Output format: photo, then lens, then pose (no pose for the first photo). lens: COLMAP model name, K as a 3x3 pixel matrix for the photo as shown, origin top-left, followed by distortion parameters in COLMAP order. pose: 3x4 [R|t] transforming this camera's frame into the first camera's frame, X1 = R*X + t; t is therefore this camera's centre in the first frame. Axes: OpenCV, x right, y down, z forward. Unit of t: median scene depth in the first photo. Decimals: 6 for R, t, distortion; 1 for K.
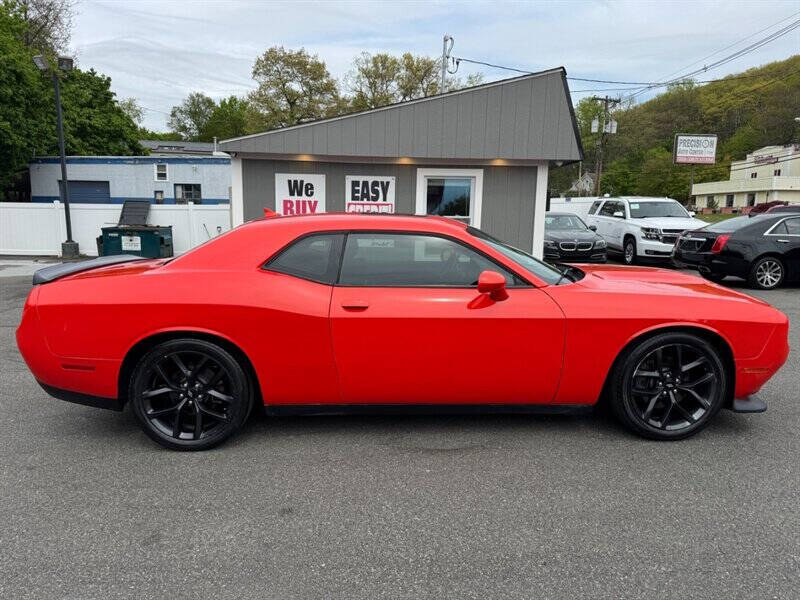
lens RADIAL K [[557.2, 0, 399.0], [0, 557.2, 305.5], [0, 0, 1]] dist [0.021070, -0.035539]
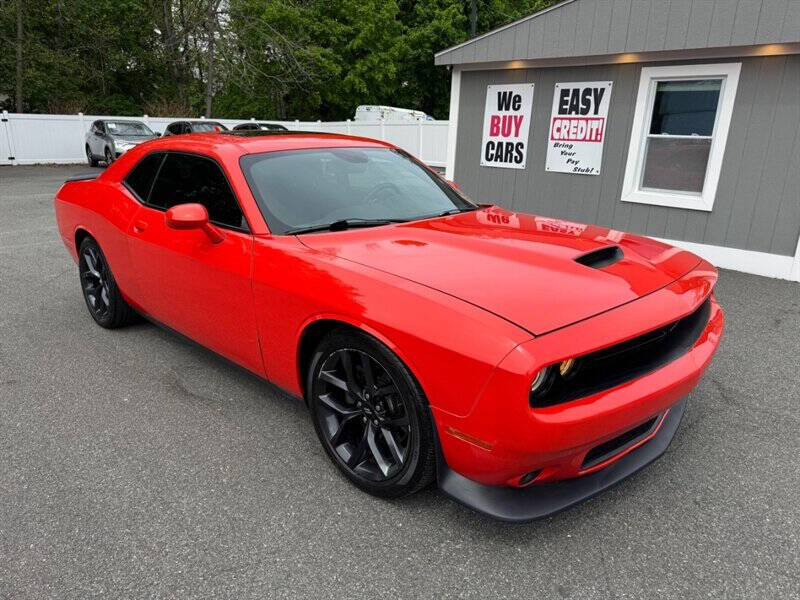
lens RADIAL K [[557.2, 0, 391.6], [0, 557.2, 300.8], [0, 0, 1]] dist [0.021070, -0.035539]
pose [[0.693603, 0.213198, -0.688085, 0.372008], [-0.119109, 0.975994, 0.182340, -0.040730], [0.710442, -0.044514, 0.702347, 0.233118]]
